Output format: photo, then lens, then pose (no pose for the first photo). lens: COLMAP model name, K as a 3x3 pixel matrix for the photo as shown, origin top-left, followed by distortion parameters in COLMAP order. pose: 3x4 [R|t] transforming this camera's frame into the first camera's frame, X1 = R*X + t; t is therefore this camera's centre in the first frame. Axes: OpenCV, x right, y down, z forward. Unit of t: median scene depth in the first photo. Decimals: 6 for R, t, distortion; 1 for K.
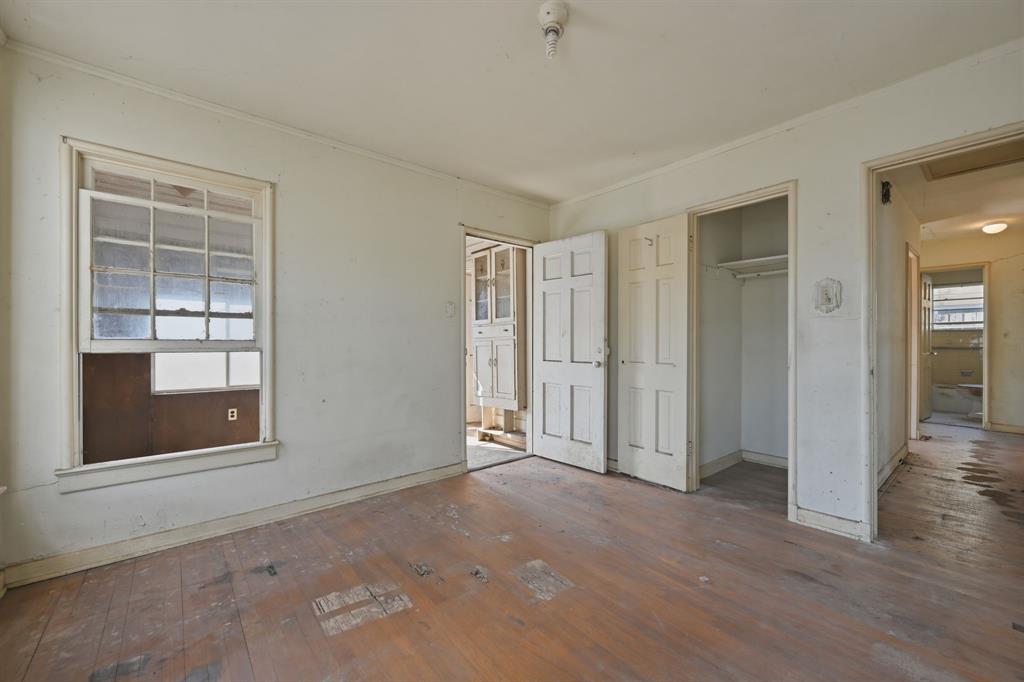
lens RADIAL K [[413.6, 0, 516.8], [0, 413.6, 339.5], [0, 0, 1]] dist [0.000742, 0.000110]
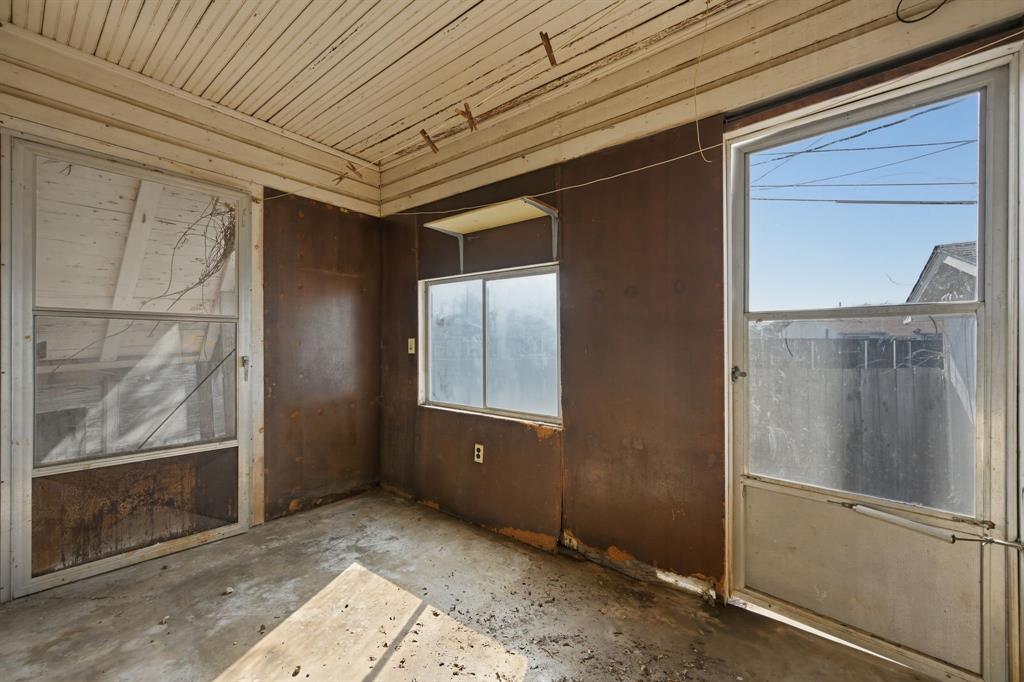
lens RADIAL K [[413.6, 0, 521.7], [0, 413.6, 340.8], [0, 0, 1]] dist [0.000742, 0.000110]
pose [[0.188884, -0.003963, -0.981991, -0.050286], [-0.000793, 0.999991, -0.004189, 0.011009], [0.981999, 0.001570, 0.188879, 0.912185]]
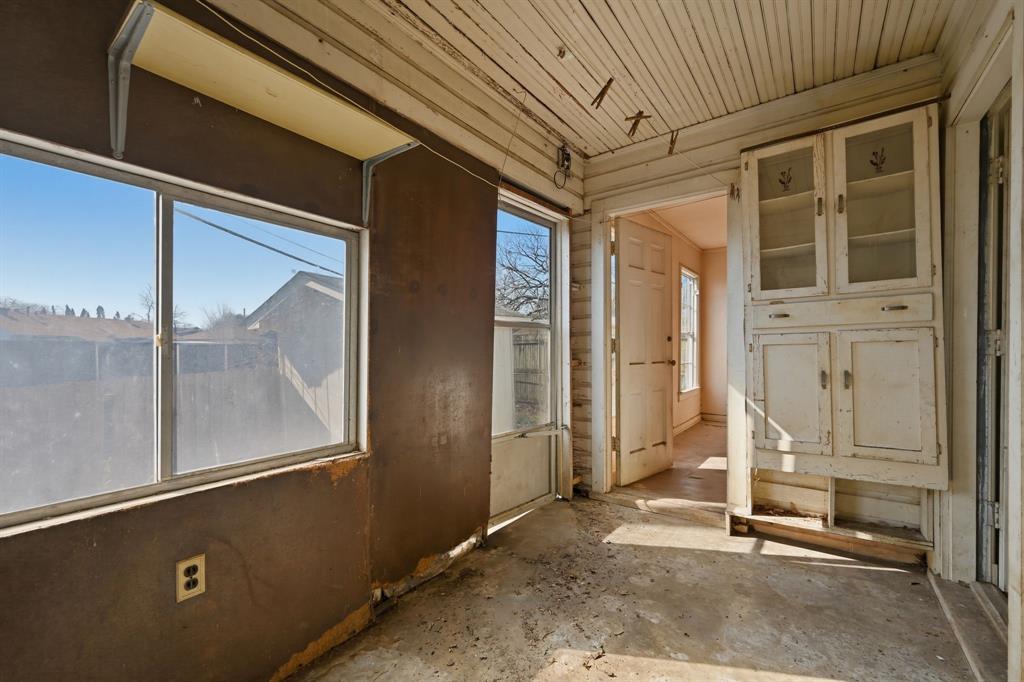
lens RADIAL K [[413.6, 0, 519.0], [0, 413.6, 349.5], [0, 0, 1]] dist [0.000742, 0.000110]
pose [[0.973443, -0.002580, 0.228916, -0.511501], [0.002134, 0.999995, 0.002194, 0.020703], [-0.228921, -0.001647, 0.973444, 0.643229]]
